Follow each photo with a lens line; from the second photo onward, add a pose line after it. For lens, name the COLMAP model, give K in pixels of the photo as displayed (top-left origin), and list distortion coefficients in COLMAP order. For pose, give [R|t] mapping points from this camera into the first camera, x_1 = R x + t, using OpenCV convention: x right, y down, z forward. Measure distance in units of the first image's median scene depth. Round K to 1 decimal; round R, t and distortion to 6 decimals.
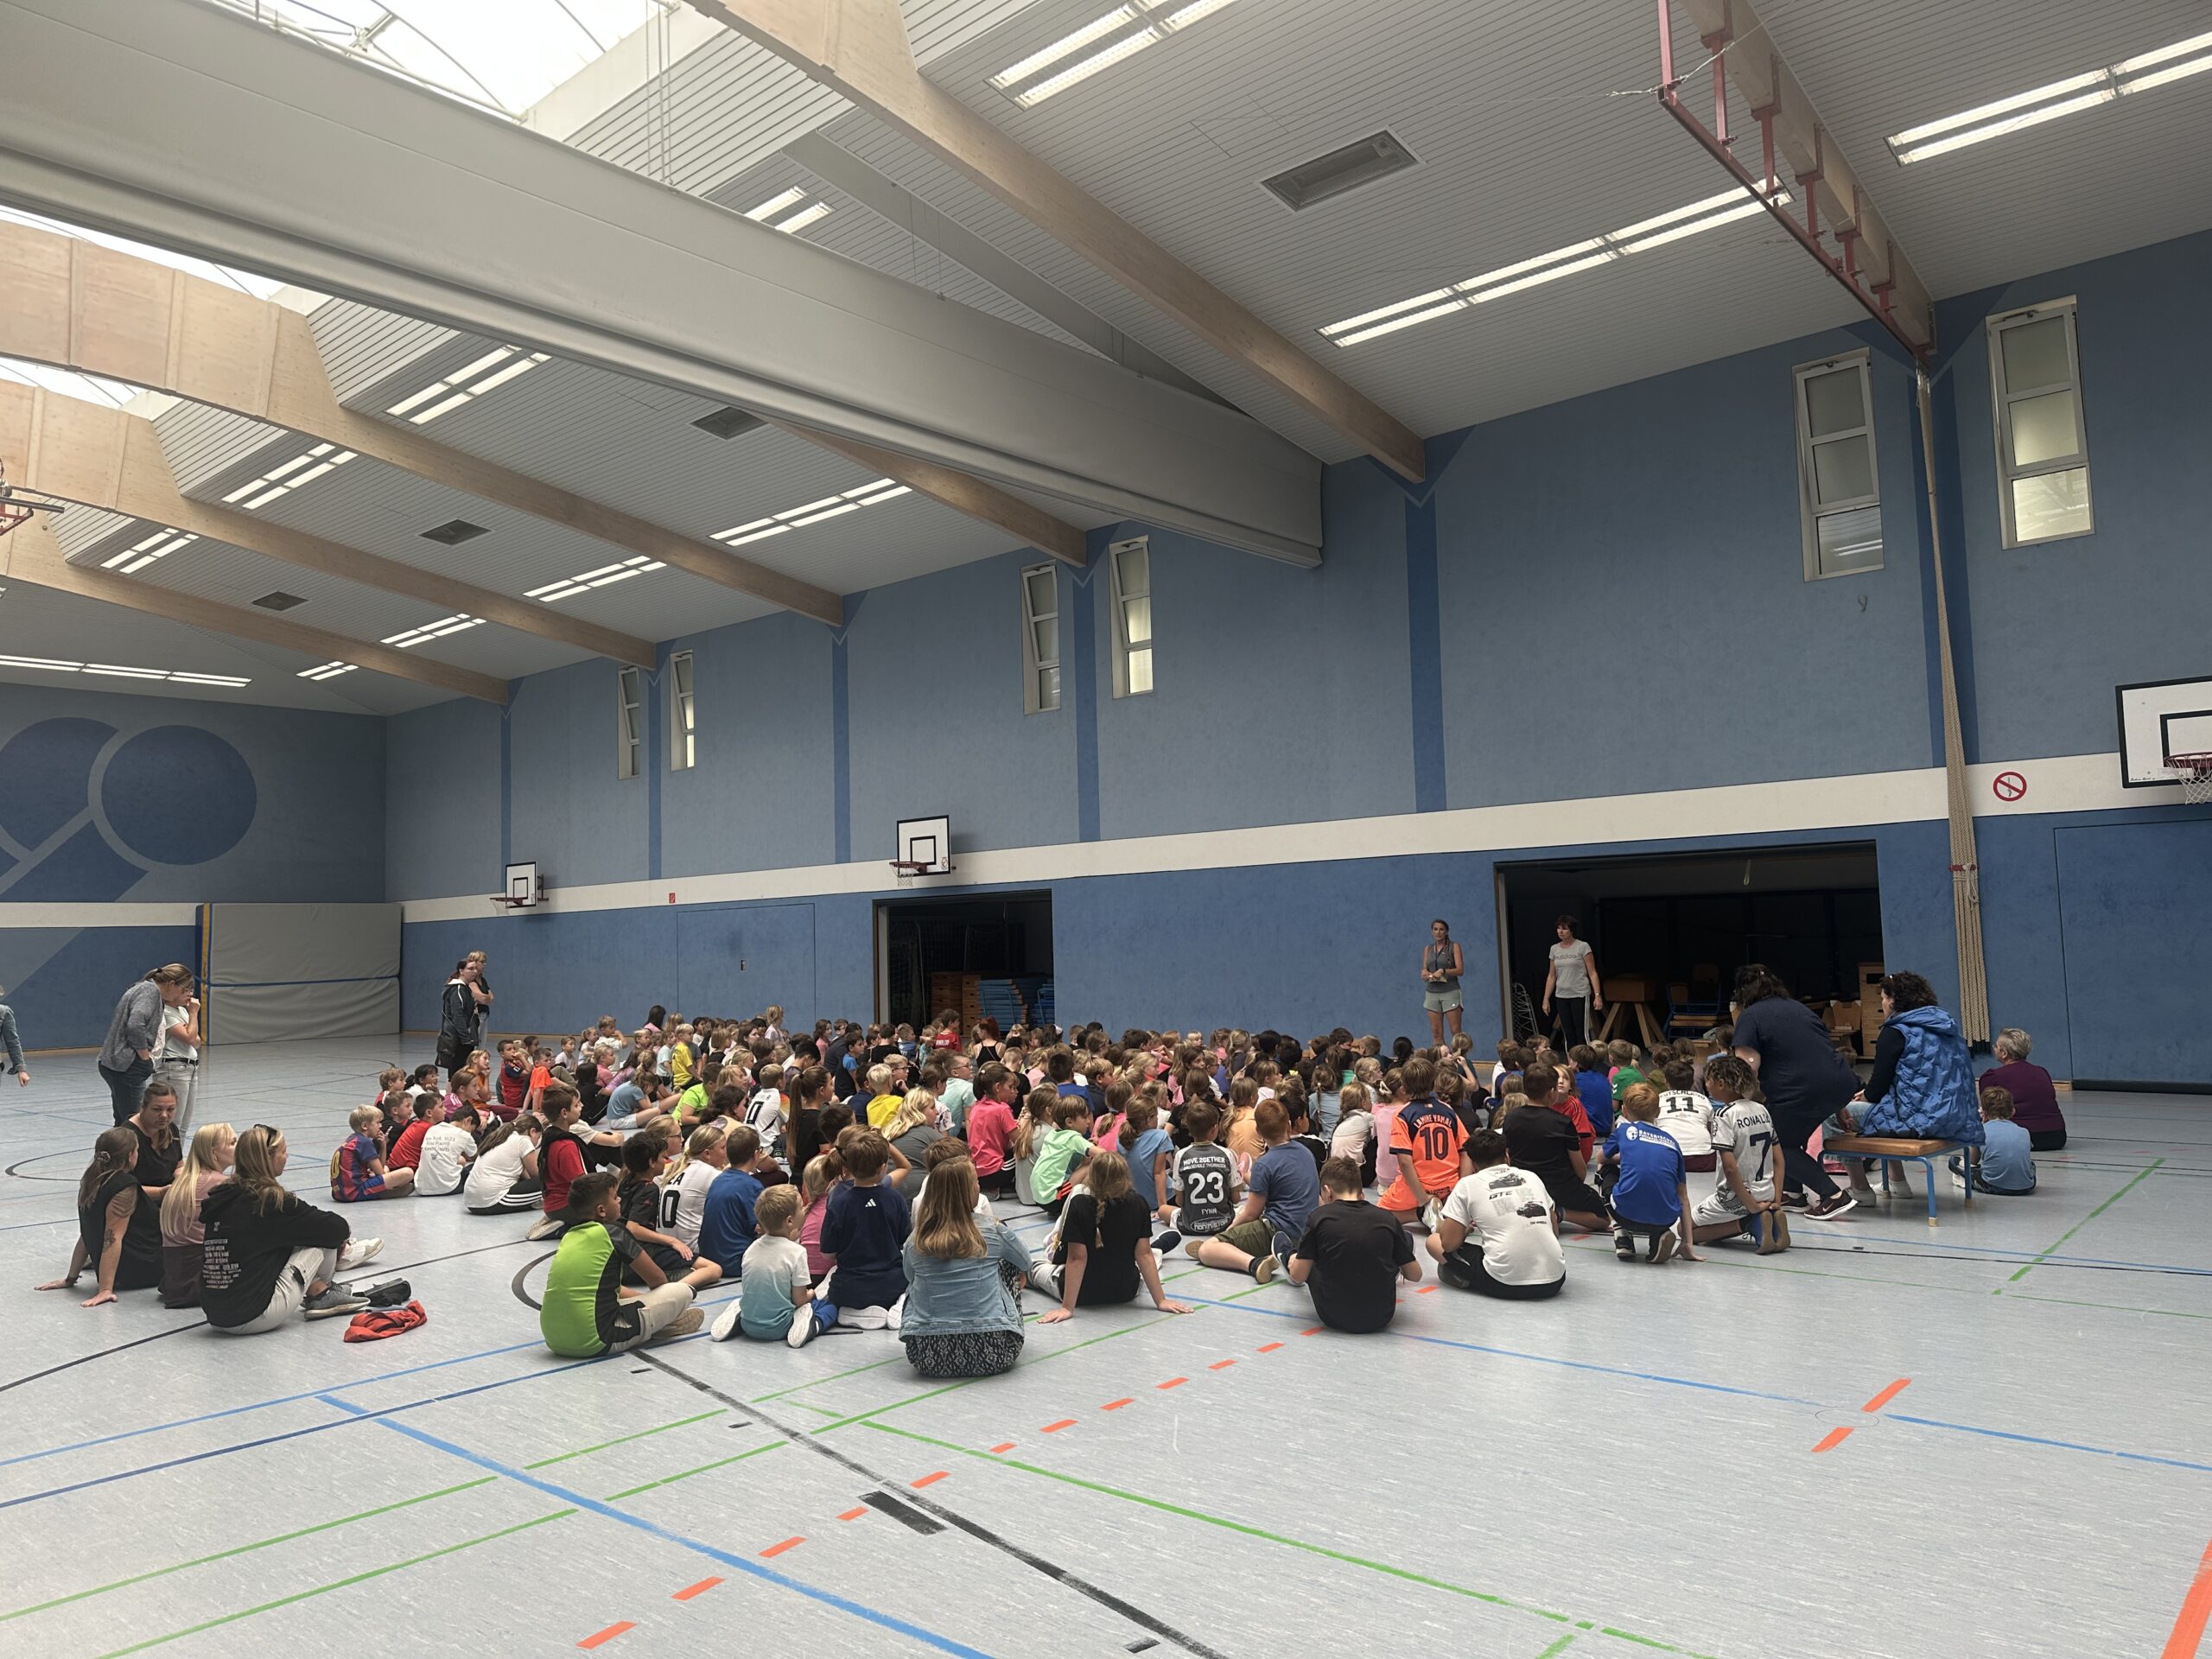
lens RADIAL K [[1564.2, 0, 1106.0], [0, 1564.2, 829.5], [0, 0, 1]] dist [0.003421, 0.000276]
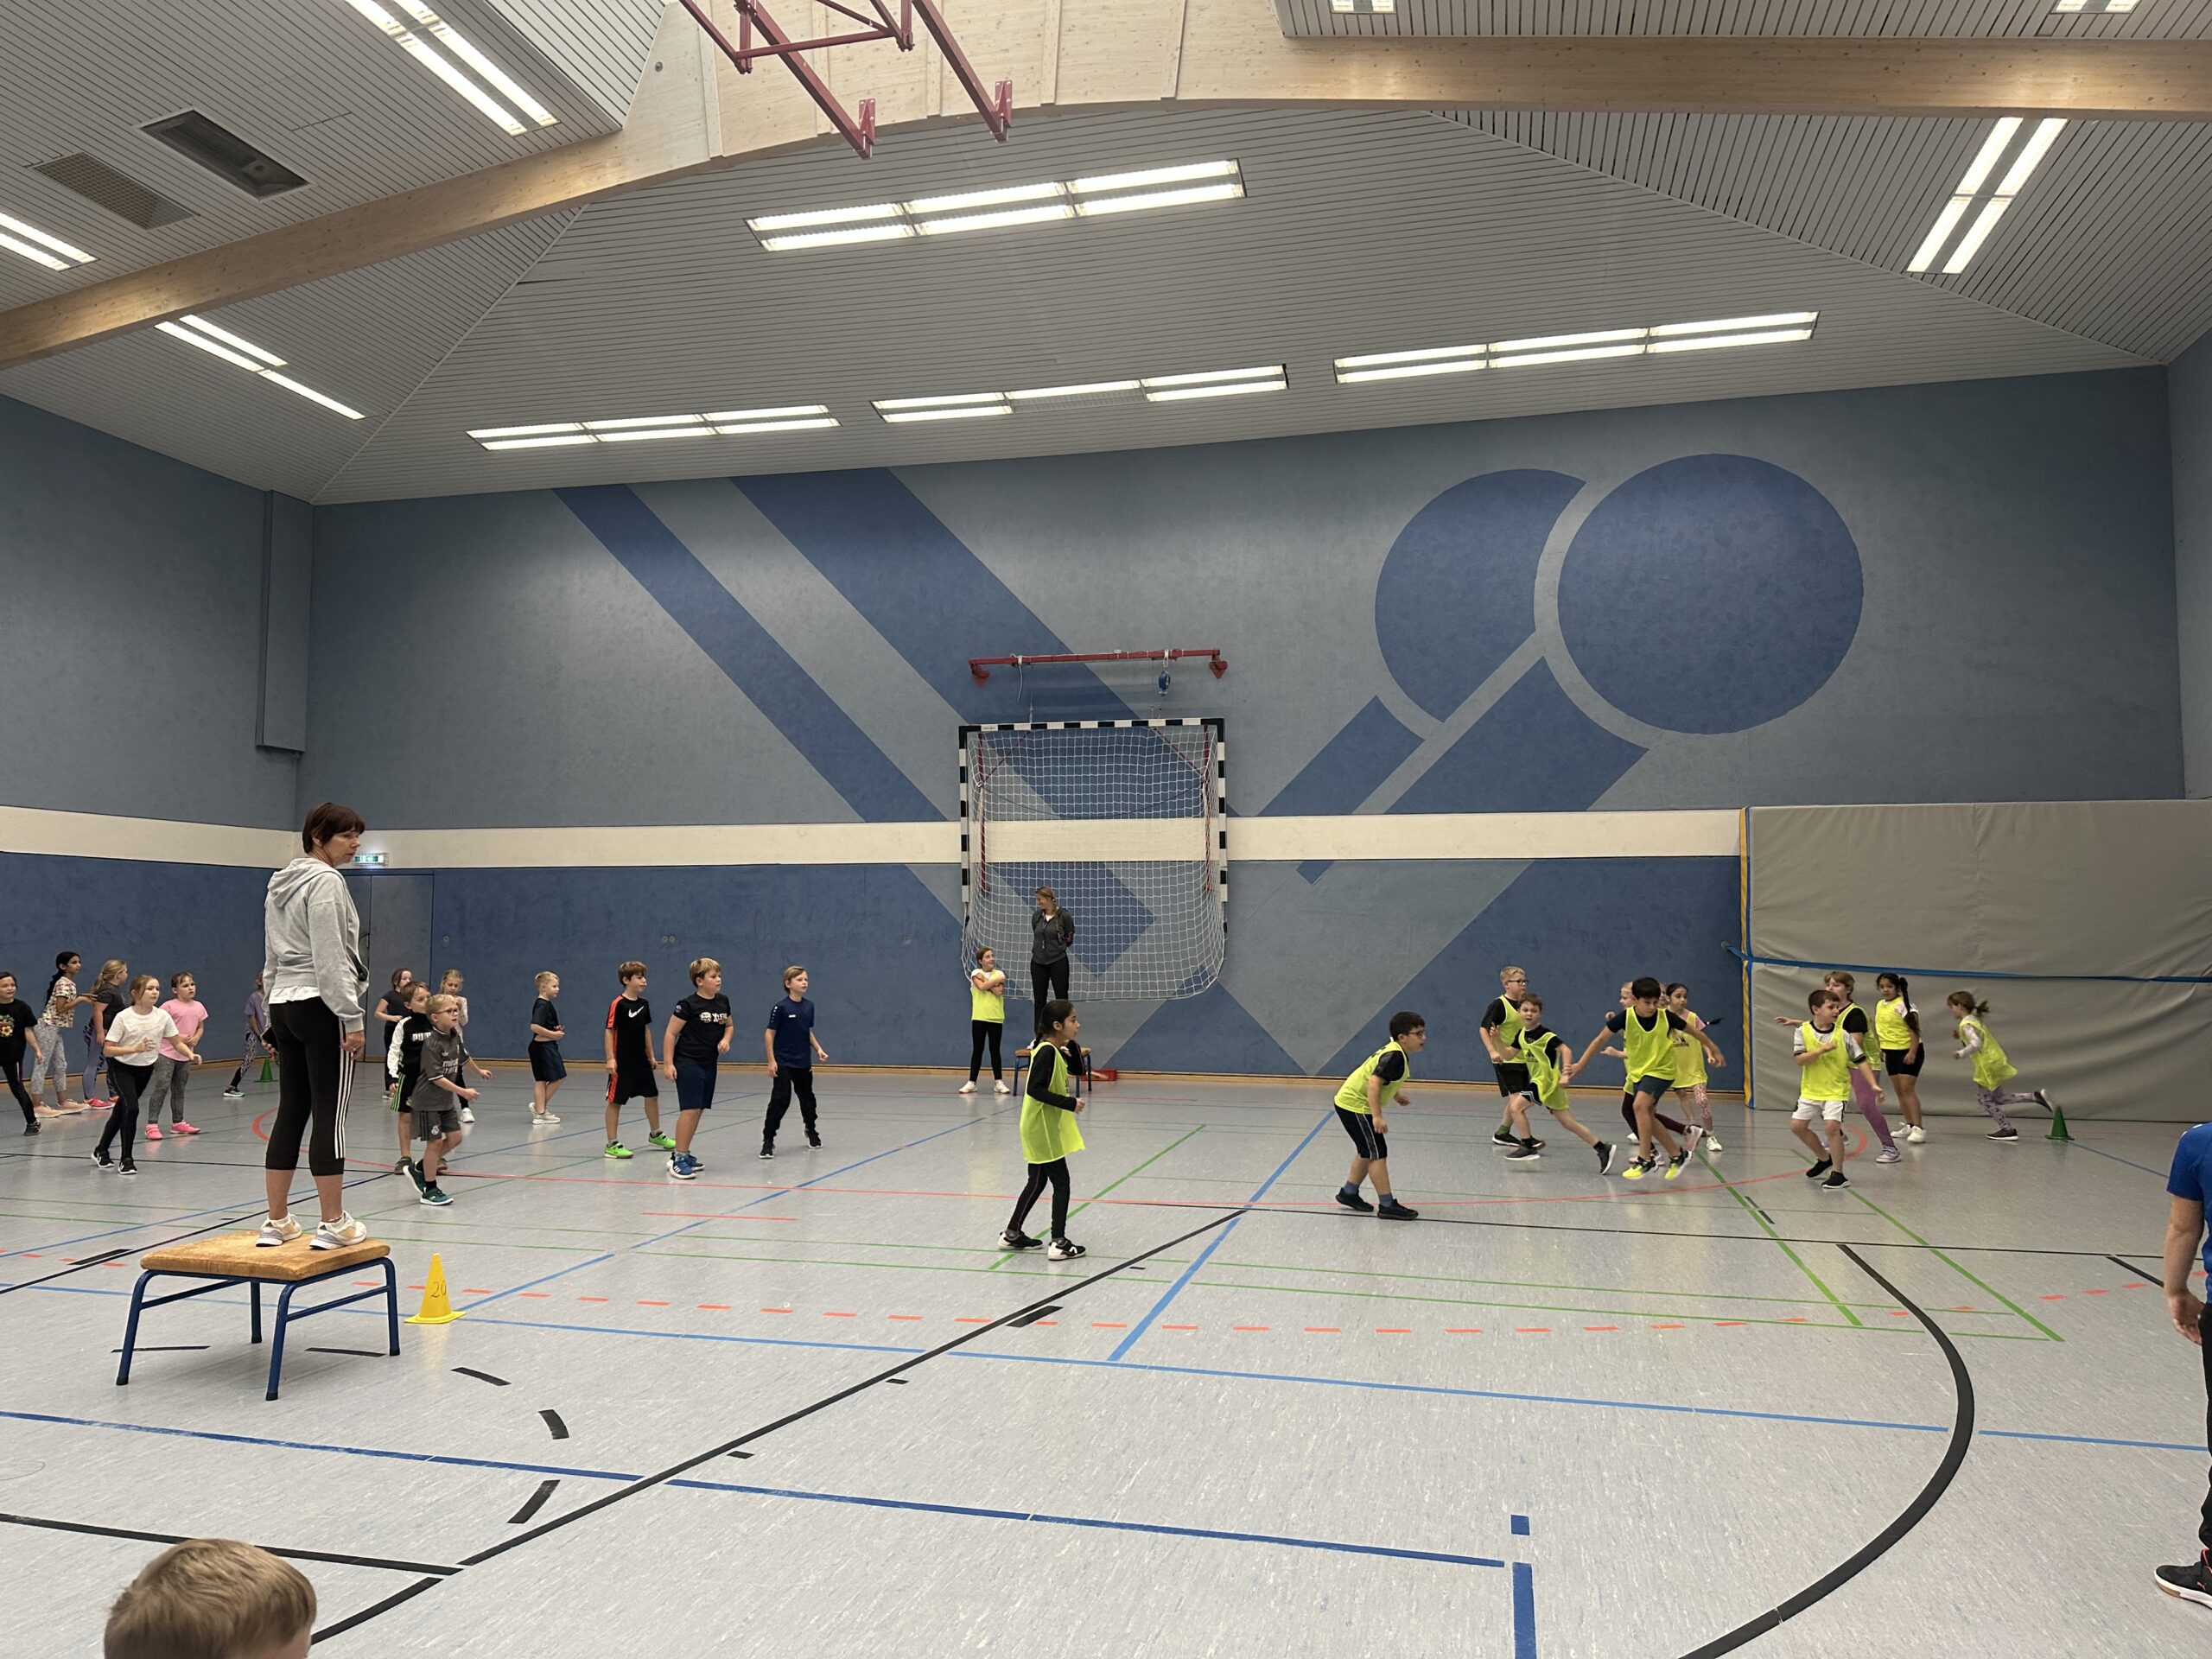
lens RADIAL K [[1543.8, 0, 1095.7], [0, 1543.8, 830.3], [0, 0, 1]] dist [0.125173, -0.178314]
pose [[0.449802, -0.030686, -0.892601, -0.244039], [0.046152, 0.998873, -0.011082, 0.051027], [0.891935, -0.036210, 0.450712, 0.621016]]
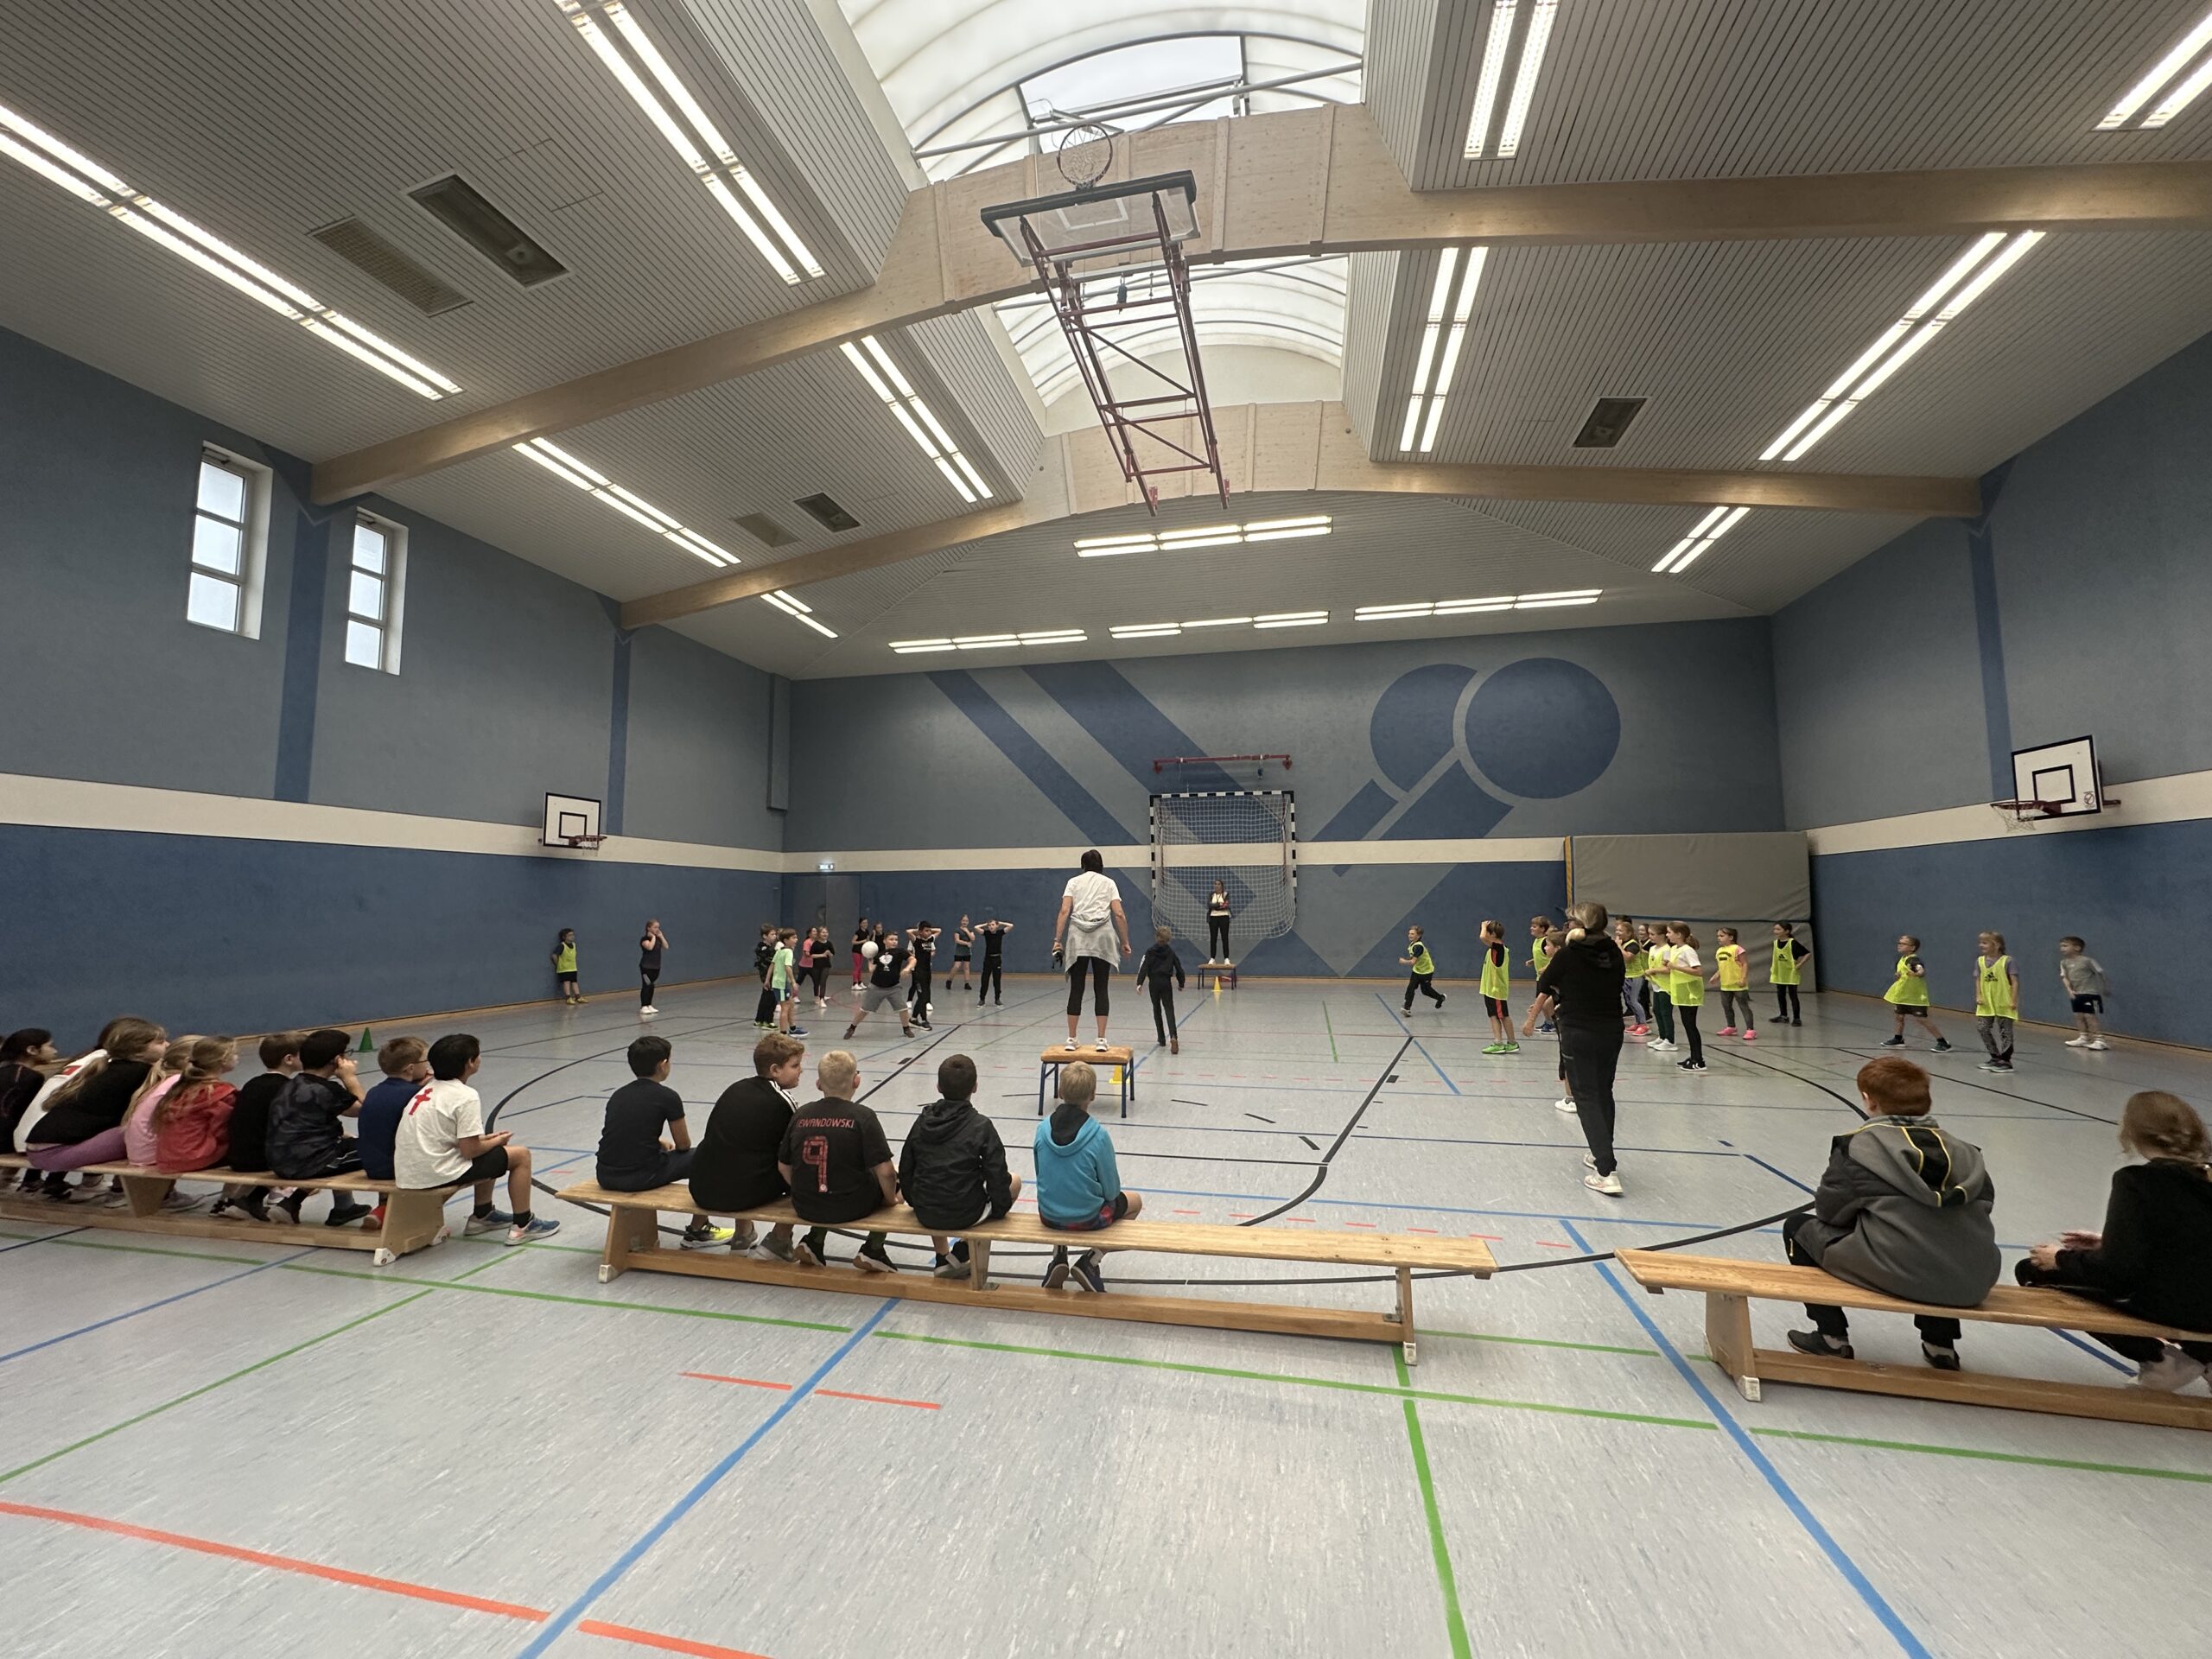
lens RADIAL K [[884.6, 0, 1104.8], [0, 884.6, 825.5], [0, 0, 1]] dist [-0.001001, 0.000418]
pose [[0.477104, -0.053617, -0.877210, -0.247115], [0.052584, 0.998091, -0.032405, 0.043761], [0.877272, -0.030666, 0.479013, 0.510882]]
